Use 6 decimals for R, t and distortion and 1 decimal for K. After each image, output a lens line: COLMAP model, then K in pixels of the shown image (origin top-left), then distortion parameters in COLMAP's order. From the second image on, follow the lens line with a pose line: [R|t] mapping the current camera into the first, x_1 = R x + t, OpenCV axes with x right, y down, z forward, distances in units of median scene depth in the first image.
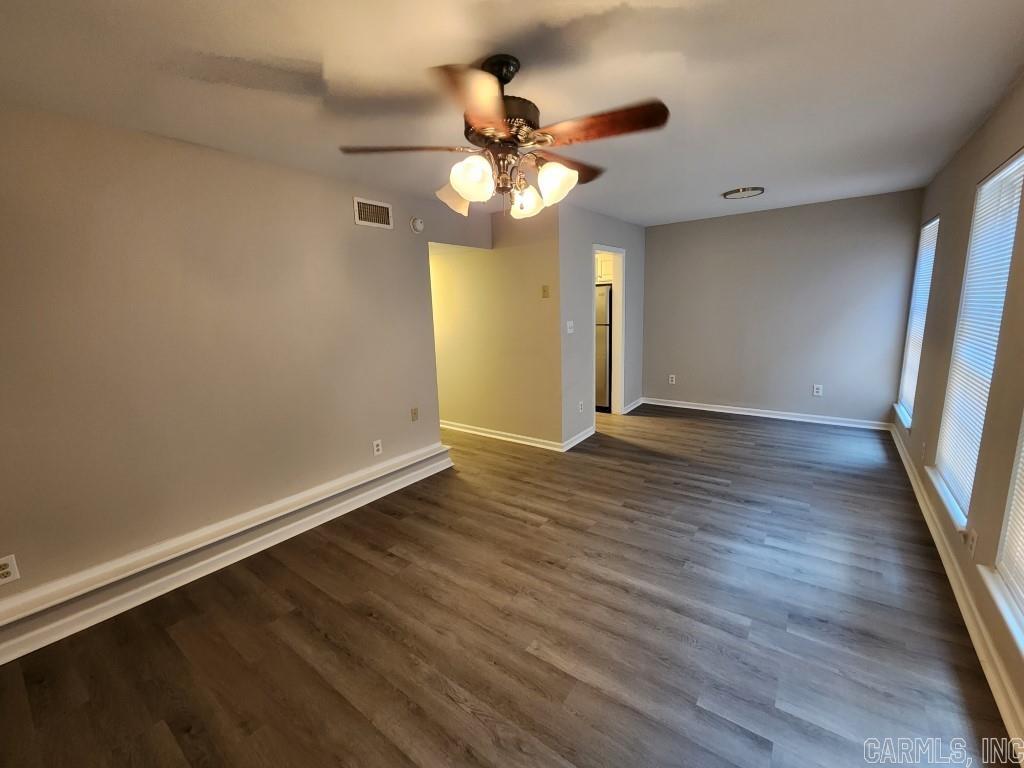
lens RADIAL K [[421.5, 0, 504.5], [0, 421.5, 382.6], [0, 0, 1]] dist [0.000395, -0.001047]
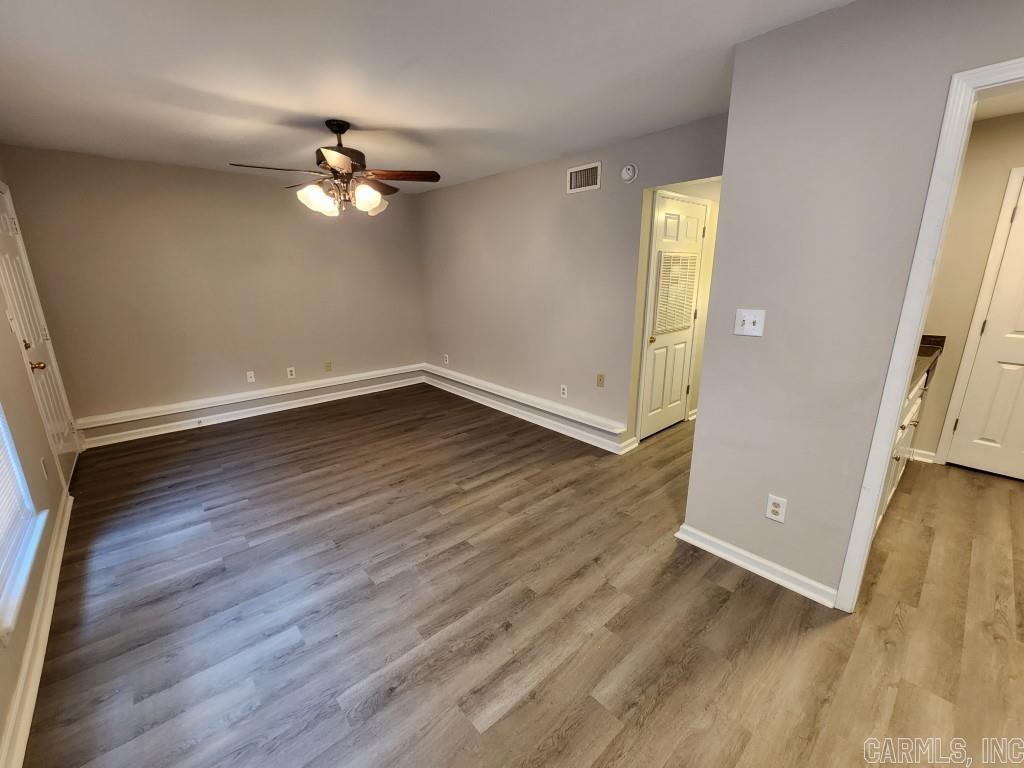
lens RADIAL K [[424.0, 0, 512.0], [0, 424.0, 384.0], [0, 0, 1]] dist [-0.001416, -0.000696]
pose [[-0.189611, 0.290359, -0.937944, 0.970617], [-0.162514, 0.932816, 0.321625, -0.258650], [0.968316, 0.213413, -0.129685, 1.197190]]
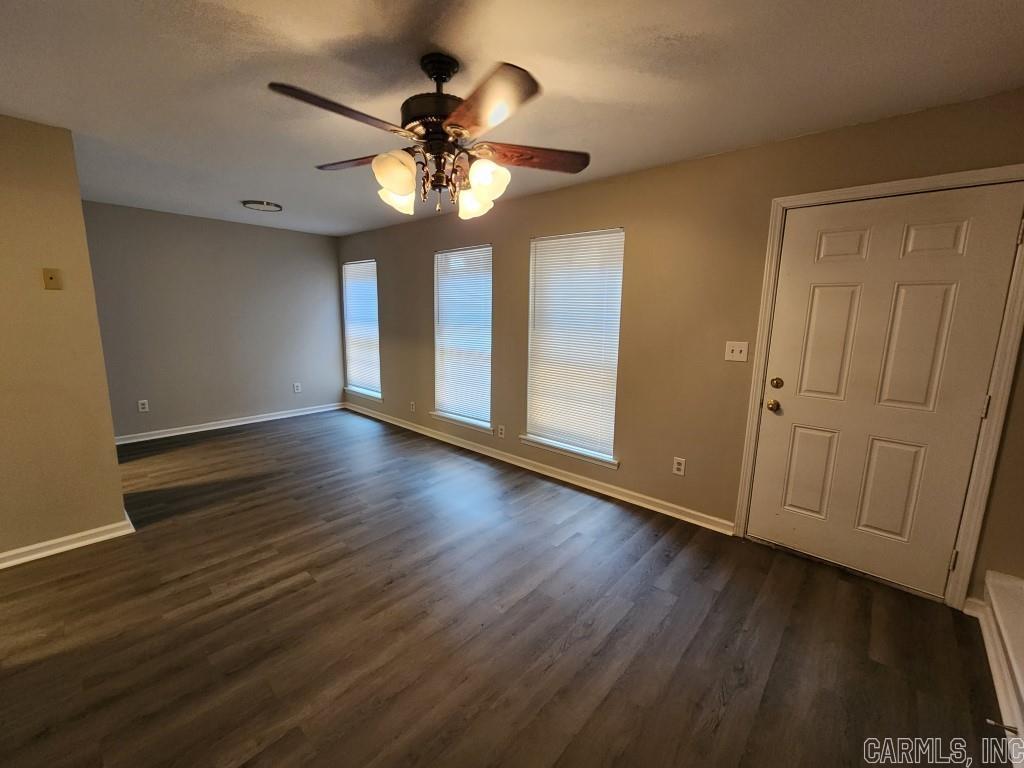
lens RADIAL K [[421.5, 0, 504.5], [0, 421.5, 382.6], [0, 0, 1]] dist [0.000395, -0.001047]
pose [[0.091905, -0.130877, 0.987129, -0.615100], [0.162418, 0.980020, 0.114813, -0.061598], [-0.982433, 0.149776, 0.111326, 0.488272]]
